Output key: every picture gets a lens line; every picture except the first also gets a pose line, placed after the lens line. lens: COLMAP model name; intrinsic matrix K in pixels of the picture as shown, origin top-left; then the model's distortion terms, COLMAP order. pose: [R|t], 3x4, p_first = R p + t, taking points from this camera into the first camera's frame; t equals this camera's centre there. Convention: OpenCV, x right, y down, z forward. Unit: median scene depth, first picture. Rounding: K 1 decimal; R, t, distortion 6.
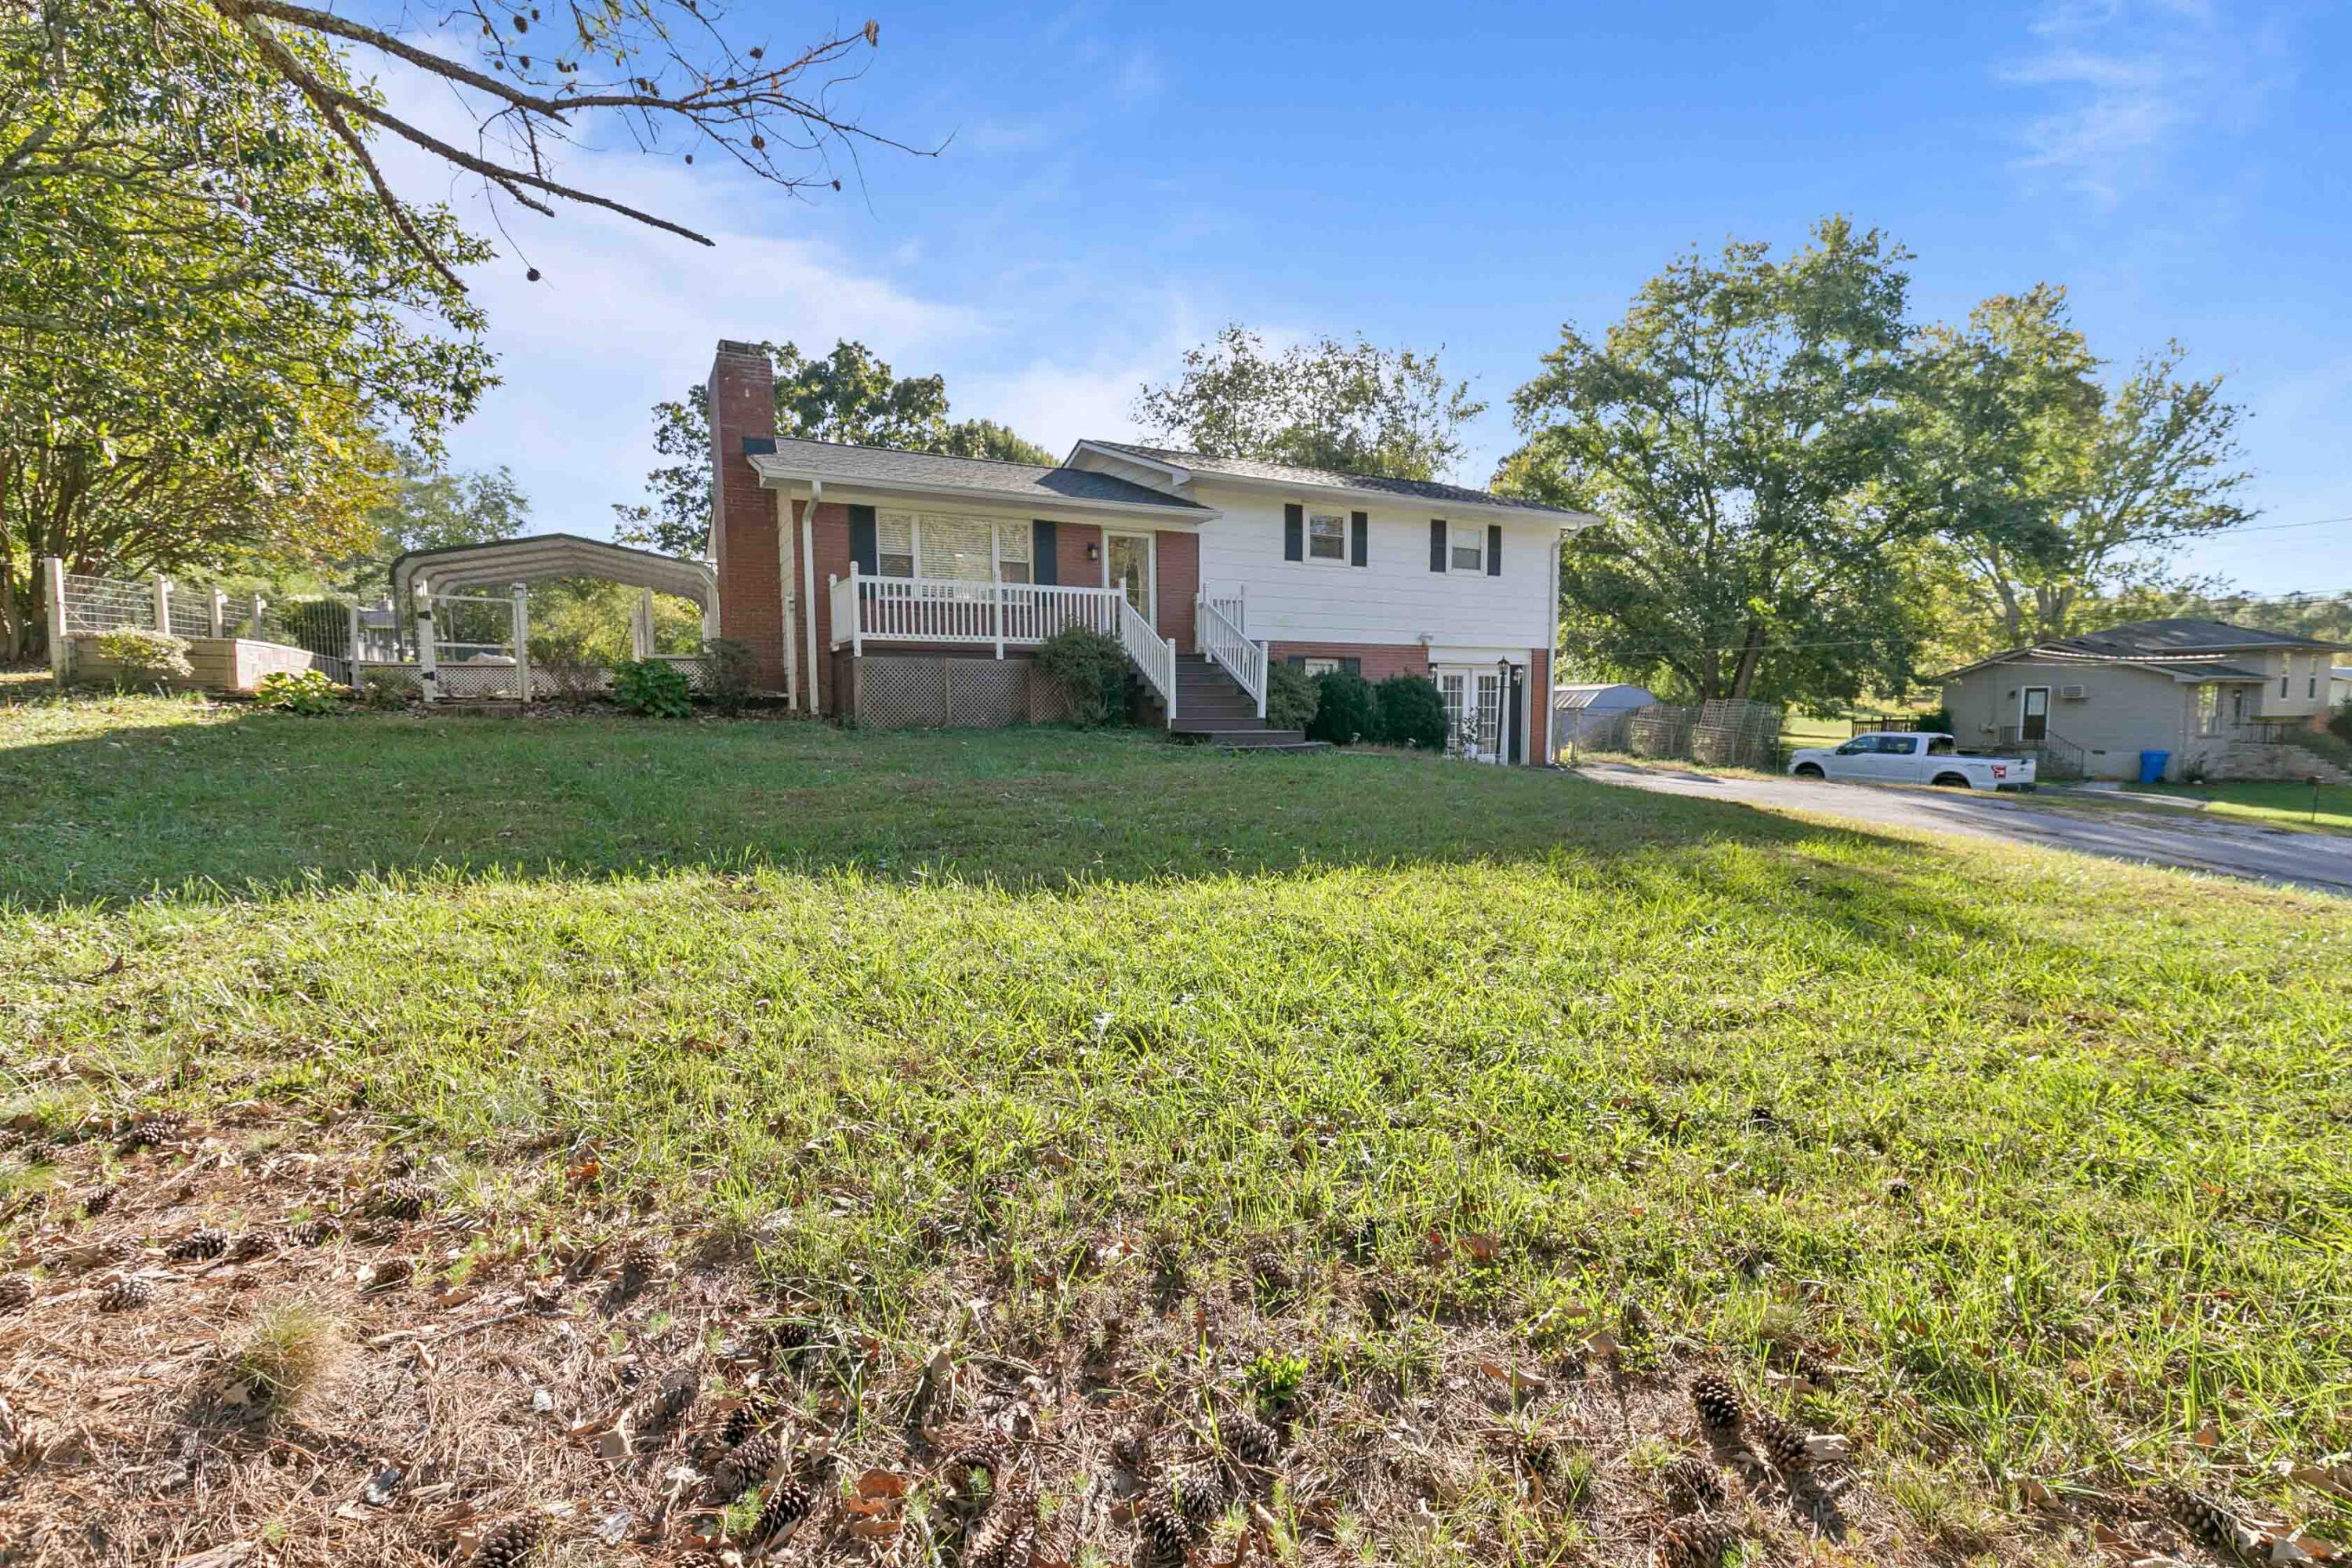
lens RADIAL K [[1054.2, 0, 1174.3], [0, 1054.2, 822.6], [0, 0, 1]] dist [0.000535, -0.000378]
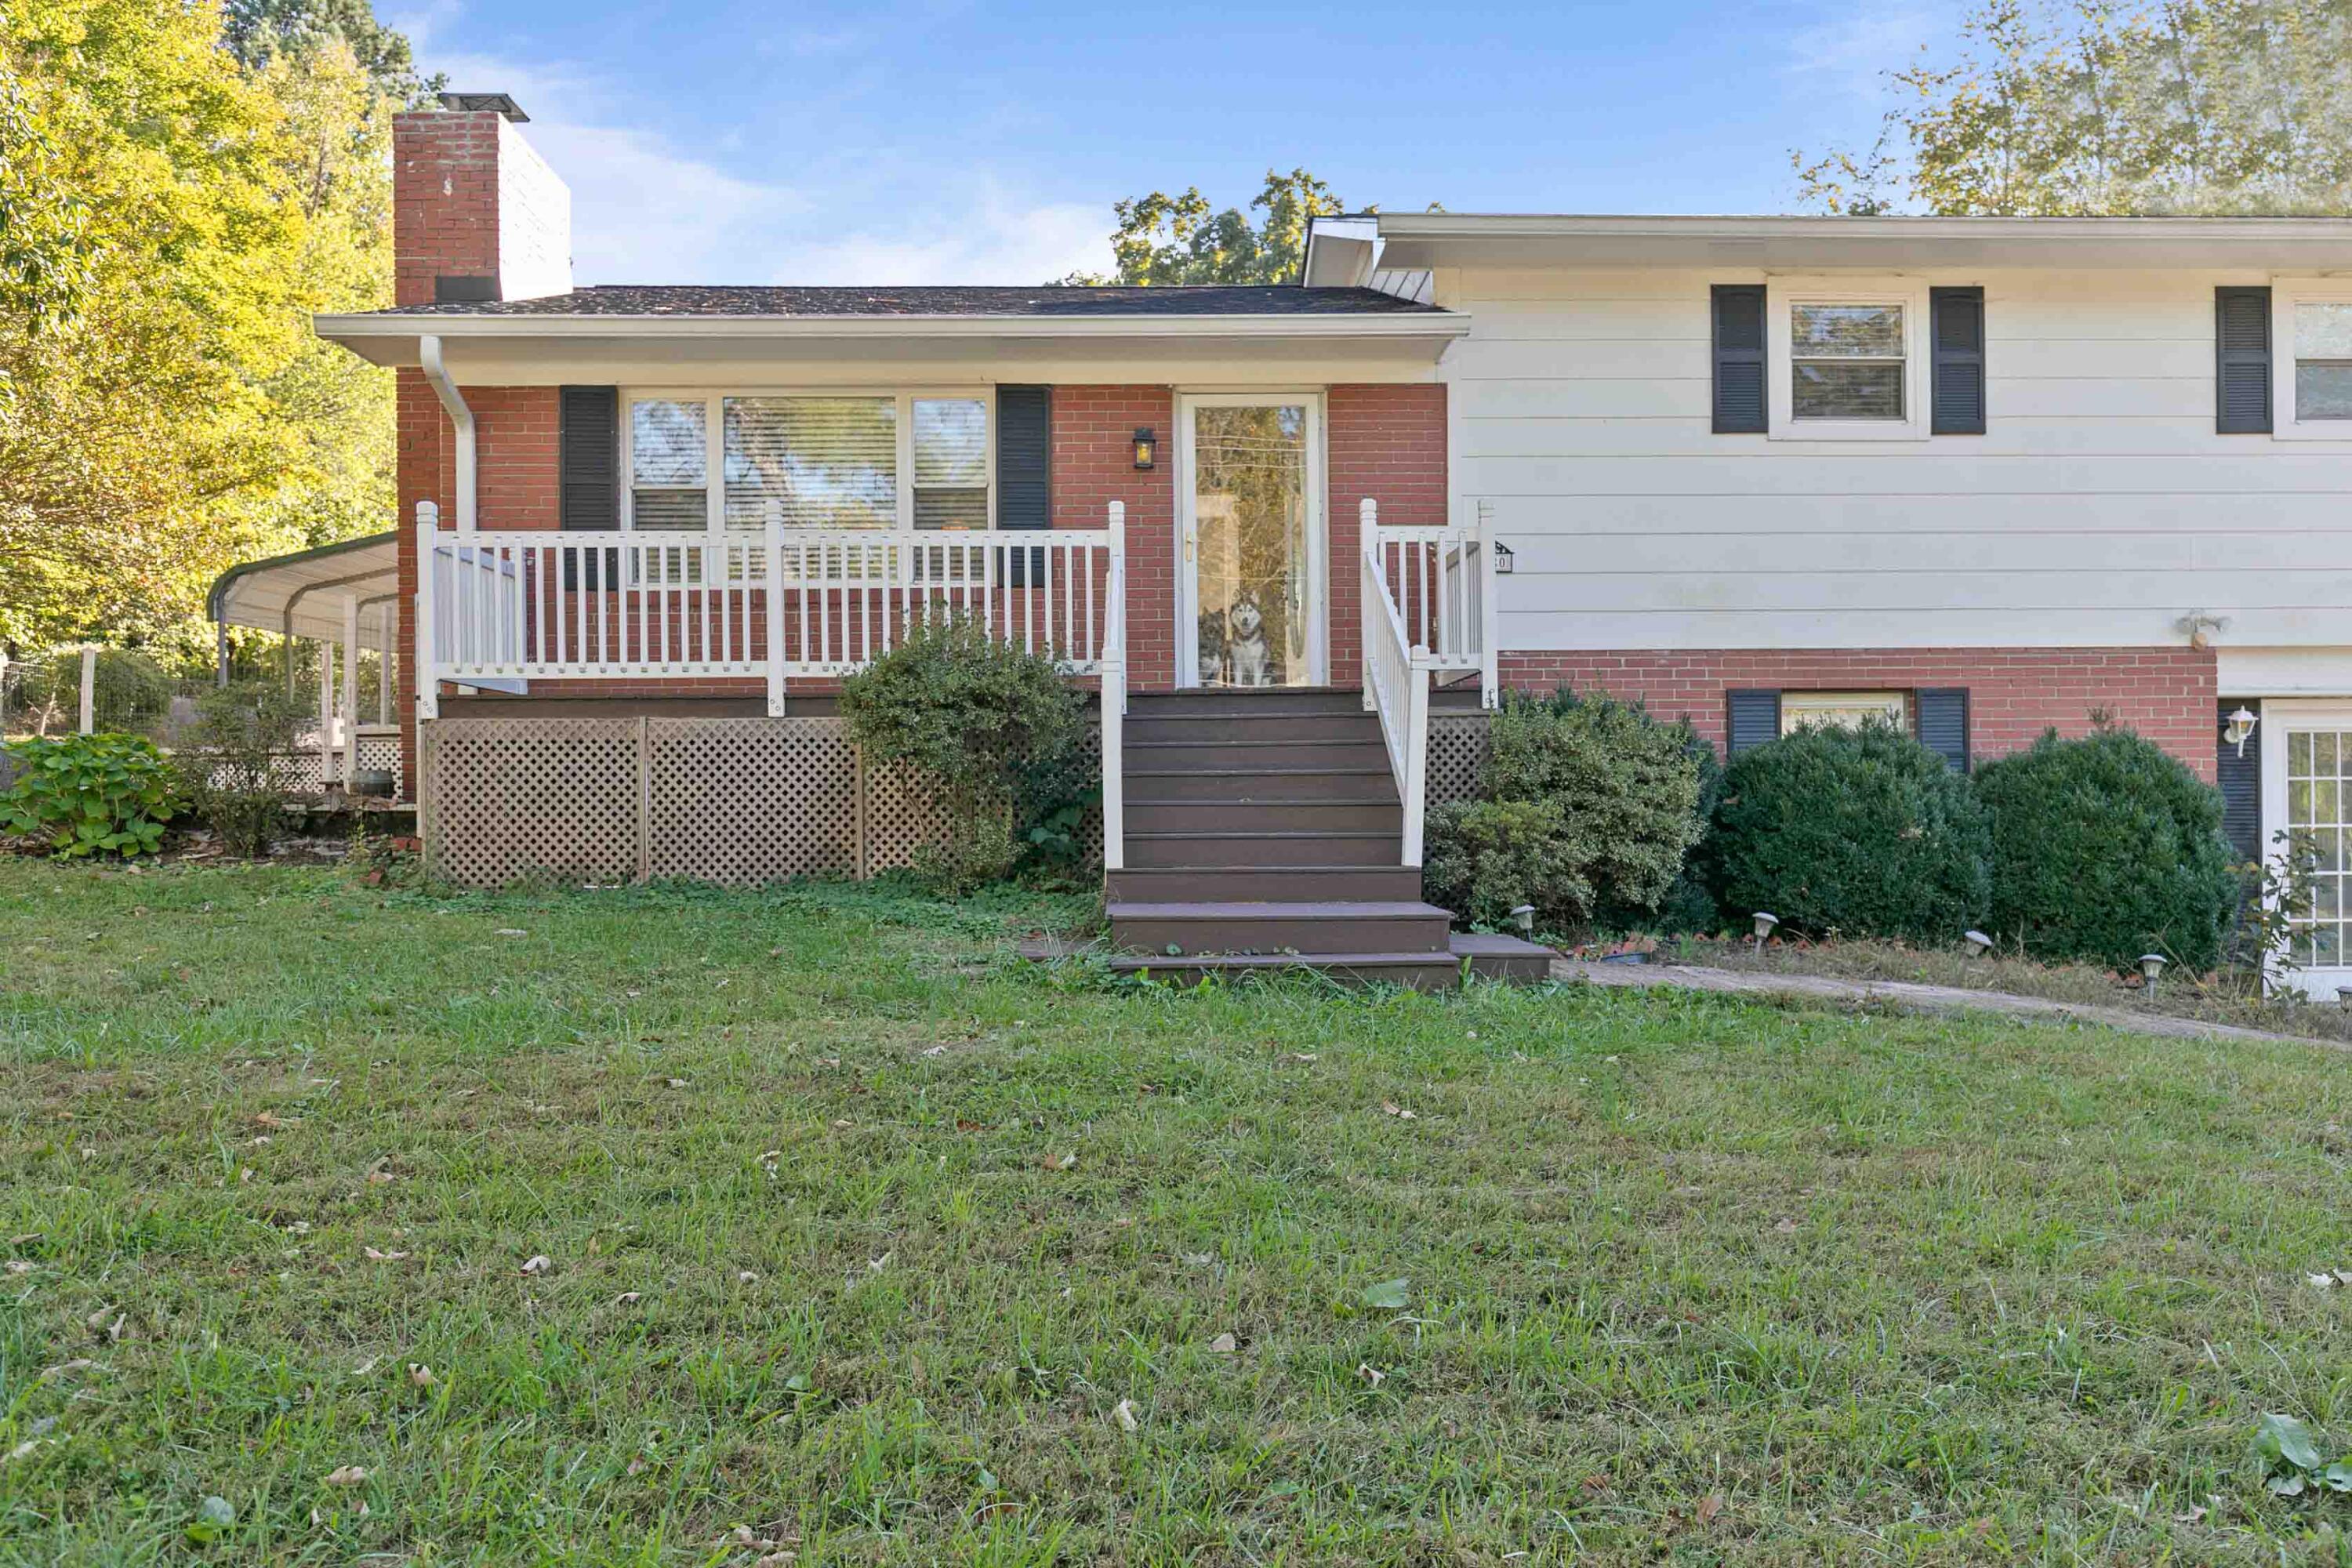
lens RADIAL K [[1795.7, 0, 1176.0], [0, 1795.7, 784.0], [0, 0, 1]] dist [-0.003521, 0.002278]
pose [[0.892500, -0.002988, -0.451037, 0.228164], [-0.047776, 0.993726, -0.101120, -0.055031], [0.448510, 0.111798, 0.886758, 0.378726]]
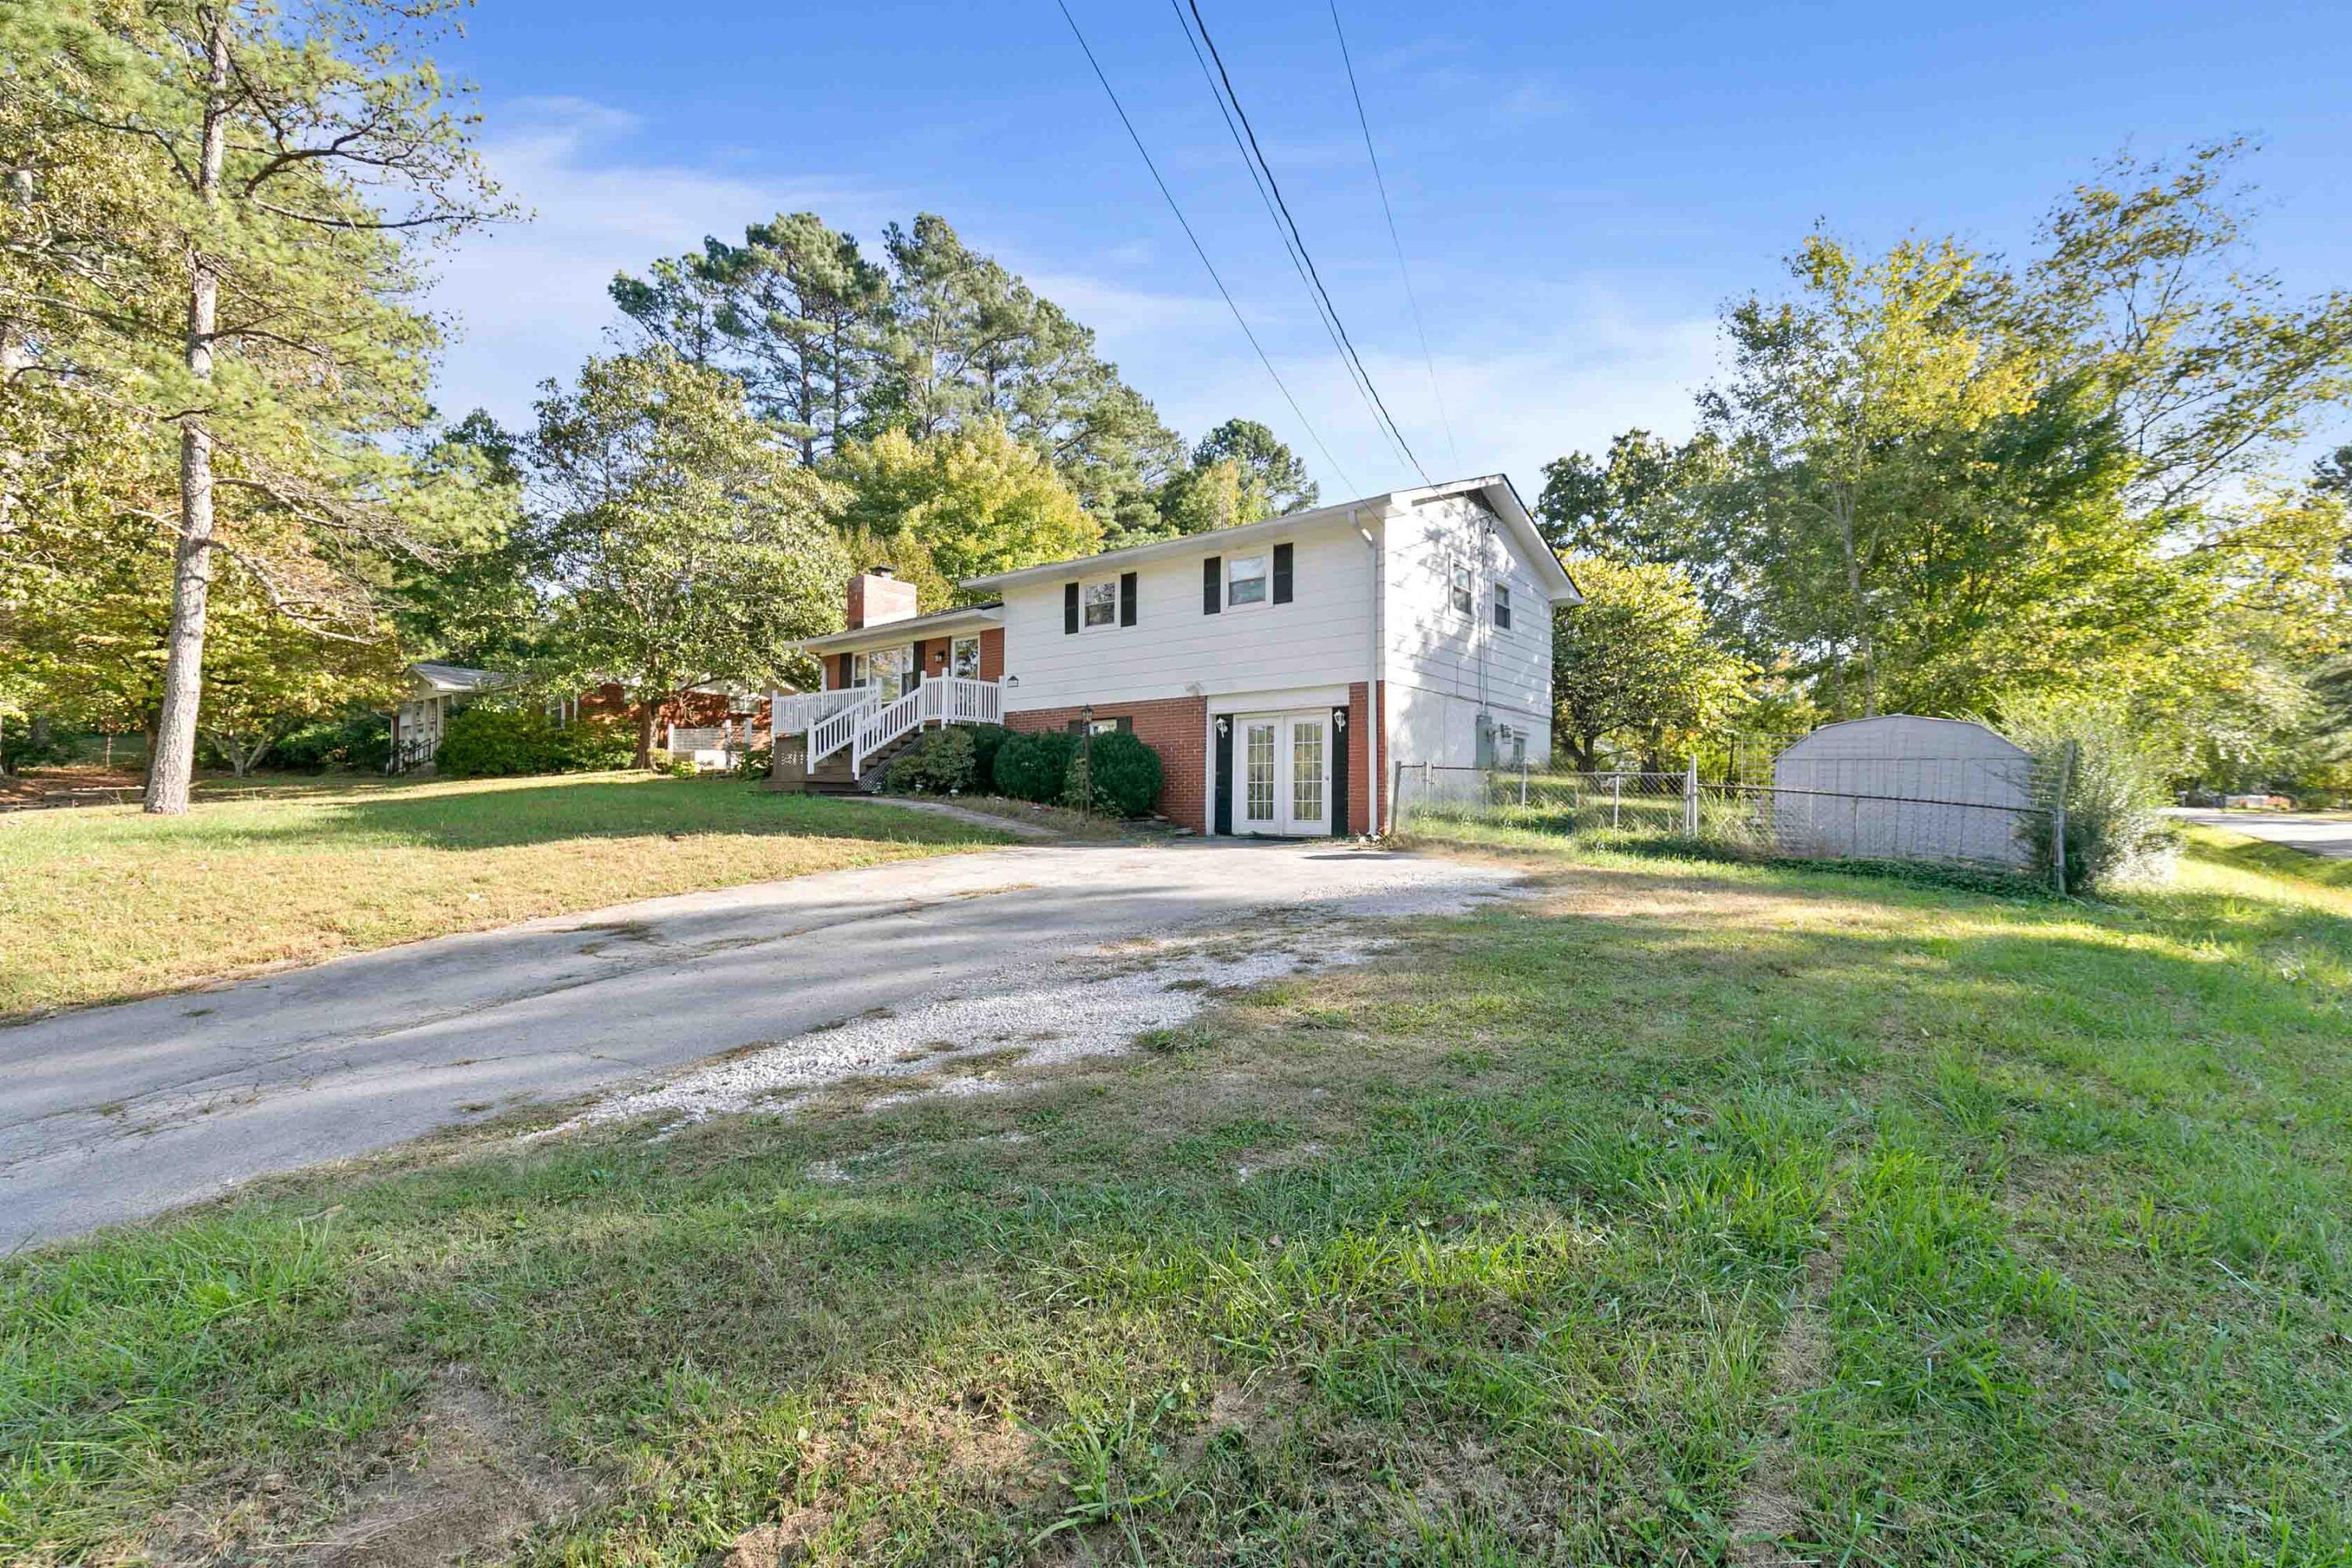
lens RADIAL K [[1054.2, 0, 1174.3], [0, 1054.2, 822.6], [0, 0, 1]] dist [0.000535, -0.000378]
pose [[0.383482, 0.018851, -0.923356, 1.213164], [-0.106326, 0.994045, -0.023865, -0.039975], [0.917407, 0.107329, 0.383203, 0.723887]]
